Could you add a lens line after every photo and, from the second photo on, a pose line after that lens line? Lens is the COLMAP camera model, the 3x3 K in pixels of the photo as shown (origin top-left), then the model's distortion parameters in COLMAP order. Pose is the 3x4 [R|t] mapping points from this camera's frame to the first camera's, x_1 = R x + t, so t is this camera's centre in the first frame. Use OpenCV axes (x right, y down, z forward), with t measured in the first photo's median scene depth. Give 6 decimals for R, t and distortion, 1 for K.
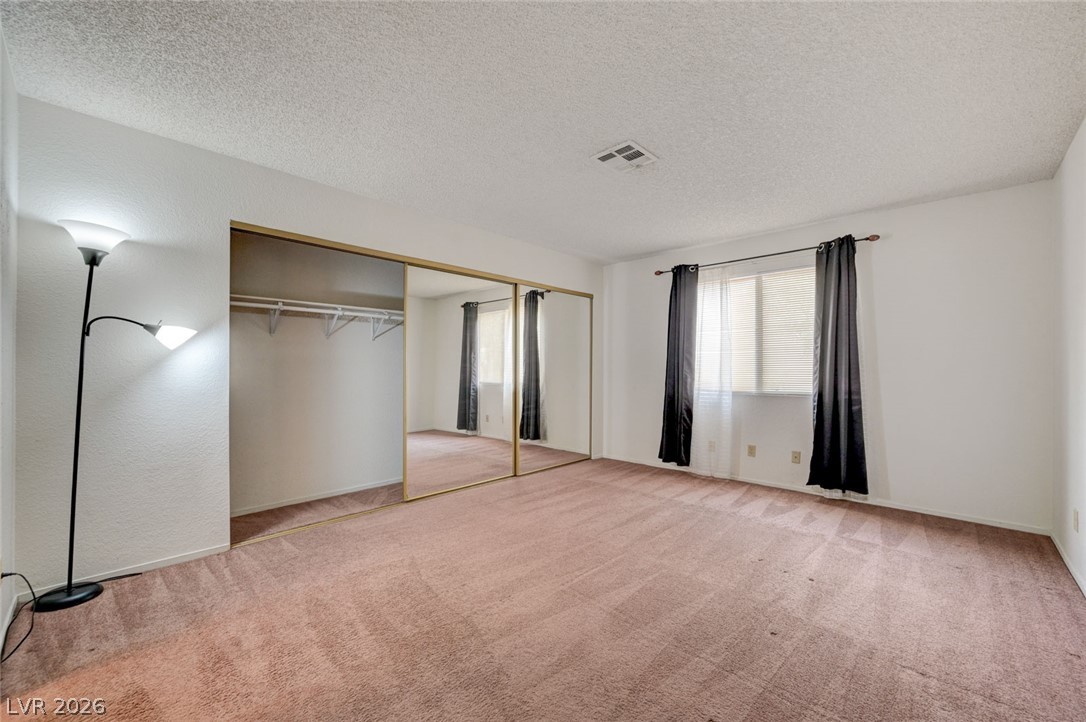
lens RADIAL K [[433.8, 0, 547.3], [0, 433.8, 364.9], [0, 0, 1]] dist [-0.000243, 0.000324]
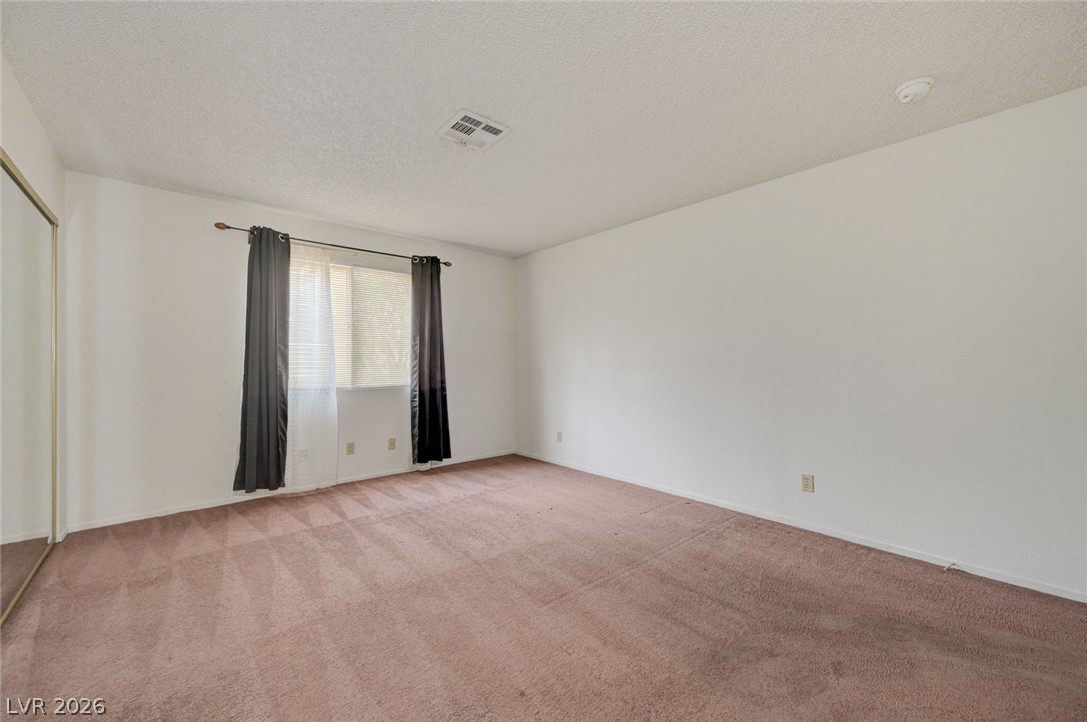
lens RADIAL K [[434.2, 0, 546.6], [0, 434.2, 361.0], [0, 0, 1]] dist [-0.000243, 0.000324]
pose [[0.082108, 0.000376, 0.996623, -0.516697], [-0.006217, 0.999981, 0.000134, 0.000850], [-0.996604, -0.006207, 0.082109, 0.554896]]
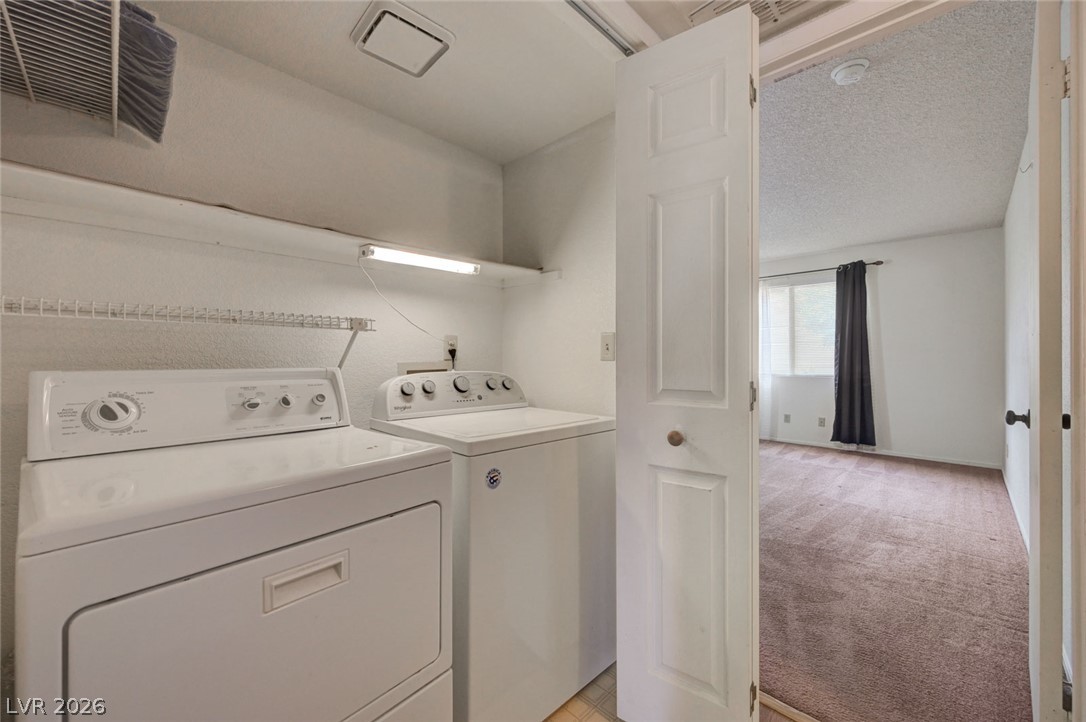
lens RADIAL K [[433.8, 0, 539.9], [0, 433.8, 354.9], [0, 0, 1]] dist [-0.000243, 0.000324]
pose [[0.999699, -0.005317, -0.023955, -0.291268], [0.005341, 0.999985, 0.000926, -0.003660], [0.023950, -0.001054, 0.999713, -0.400676]]
